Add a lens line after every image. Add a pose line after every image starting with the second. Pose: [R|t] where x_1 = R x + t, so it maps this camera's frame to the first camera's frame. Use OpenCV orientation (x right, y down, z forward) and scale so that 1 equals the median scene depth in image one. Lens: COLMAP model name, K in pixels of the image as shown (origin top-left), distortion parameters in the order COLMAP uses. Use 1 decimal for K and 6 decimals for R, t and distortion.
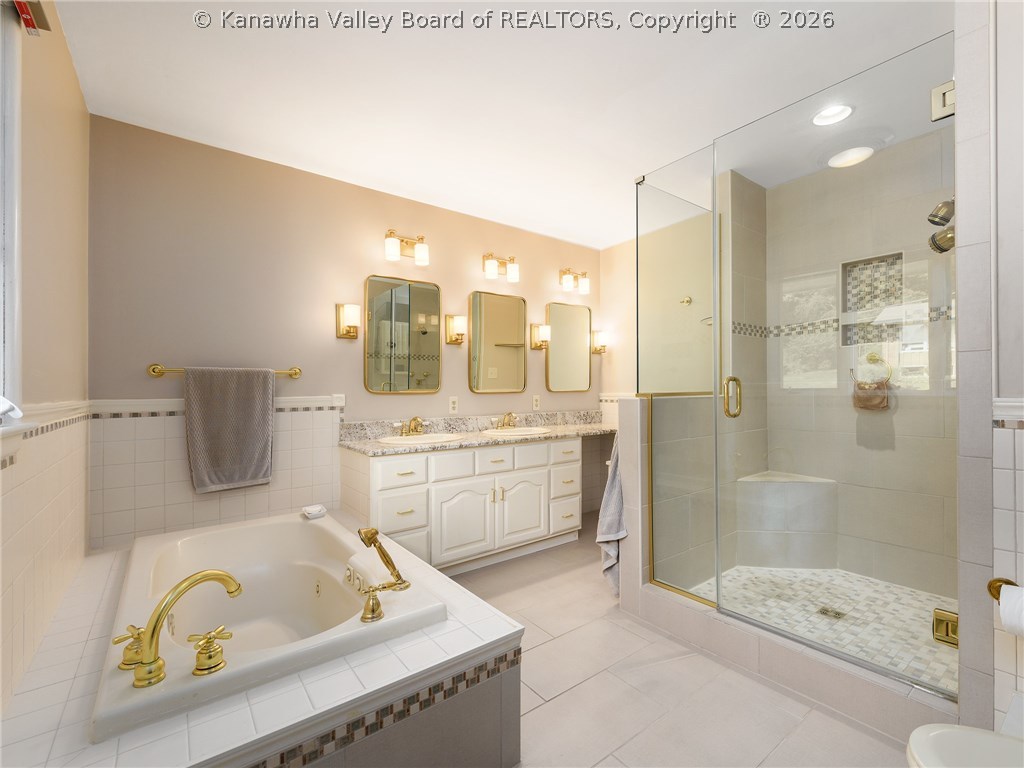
lens RADIAL K [[460.0, 0, 517.3], [0, 460.0, 389.2], [0, 0, 1]] dist [-0.002046, -0.000452]
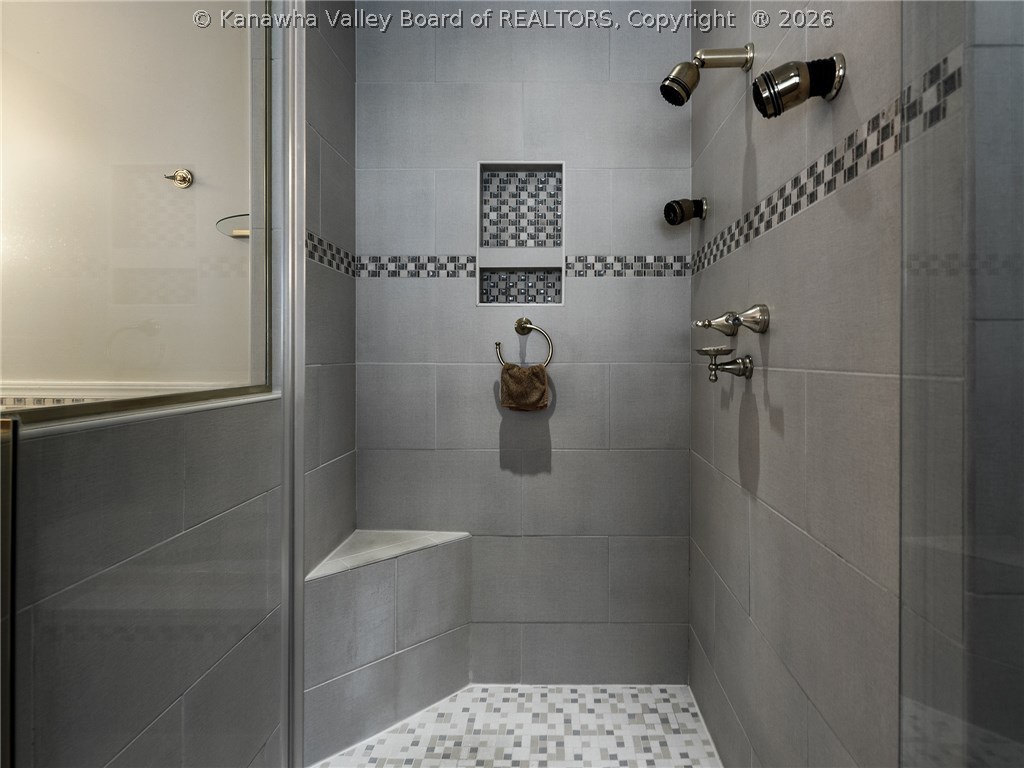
lens RADIAL K [[496.9, 0, 515.4], [0, 496.9, 360.1], [0, 0, 1]] dist [0.017627, -0.000083]
pose [[0.590664, 0.003813, 0.806909, 0.216734], [-0.011103, 0.999933, 0.003402, -0.023111], [-0.806841, -0.010968, 0.590666, 0.583322]]
